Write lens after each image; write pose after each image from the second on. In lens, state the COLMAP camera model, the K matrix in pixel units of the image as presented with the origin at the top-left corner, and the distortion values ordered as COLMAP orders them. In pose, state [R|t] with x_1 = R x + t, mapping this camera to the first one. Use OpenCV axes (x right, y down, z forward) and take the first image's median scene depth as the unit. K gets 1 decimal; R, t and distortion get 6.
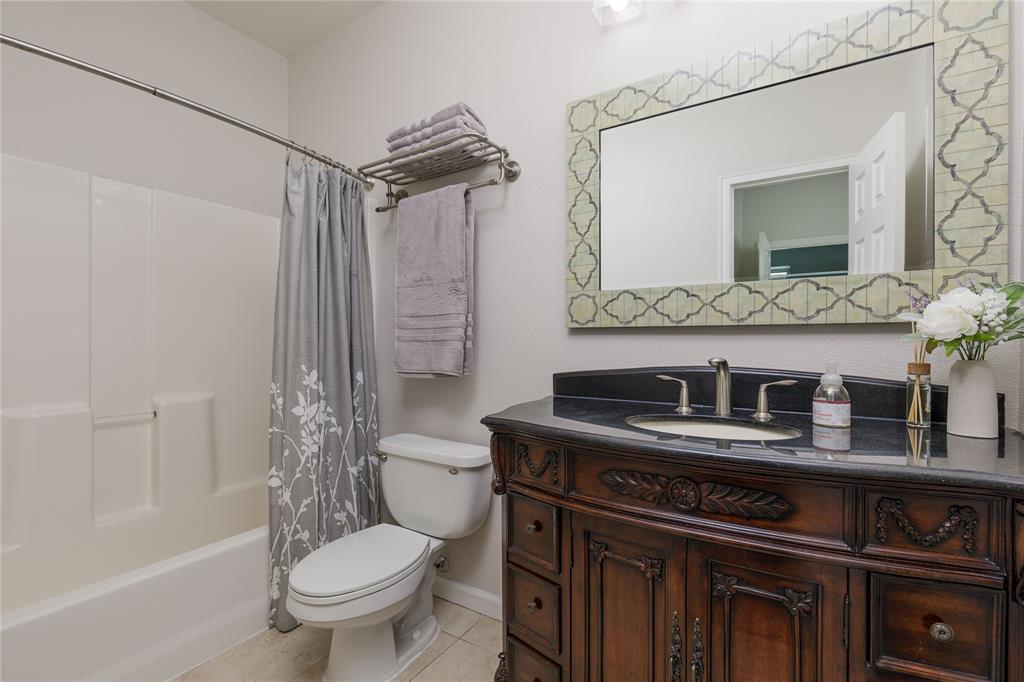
lens RADIAL K [[461.5, 0, 512.0], [0, 461.5, 341.0], [0, 0, 1]] dist [0.000945, 0.000137]
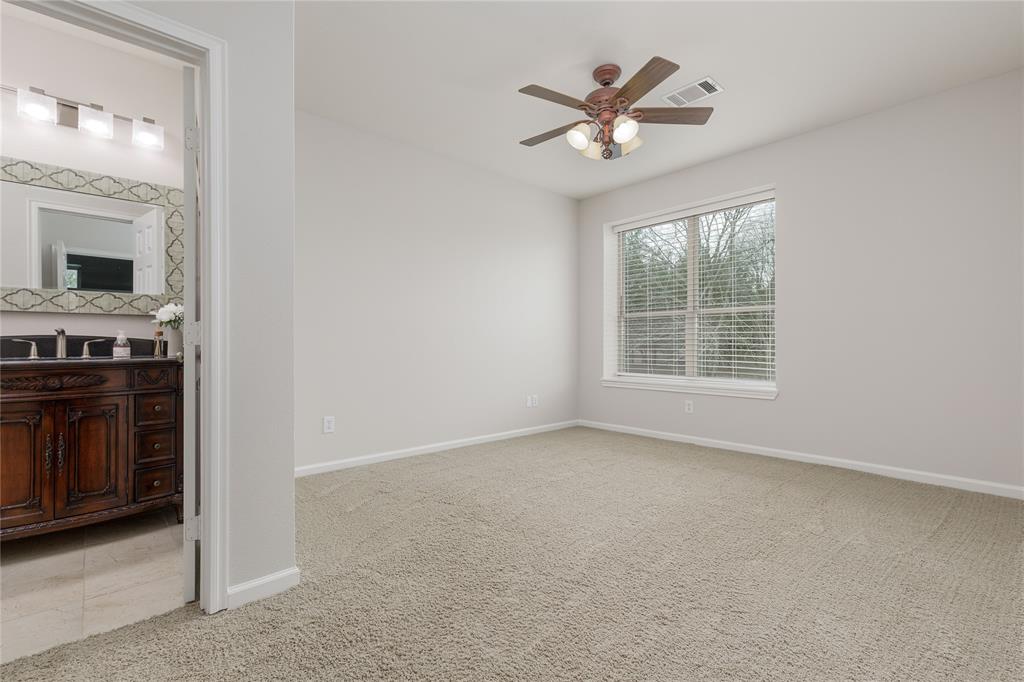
lens RADIAL K [[461.5, 0, 512.0], [0, 461.5, 341.0], [0, 0, 1]] dist [0.000945, 0.000137]
pose [[0.260261, 0.000698, 0.965538, -0.989219], [0.002908, 0.999995, -0.001507, 0.101668], [-0.965534, 0.003200, 0.260257, -1.426990]]
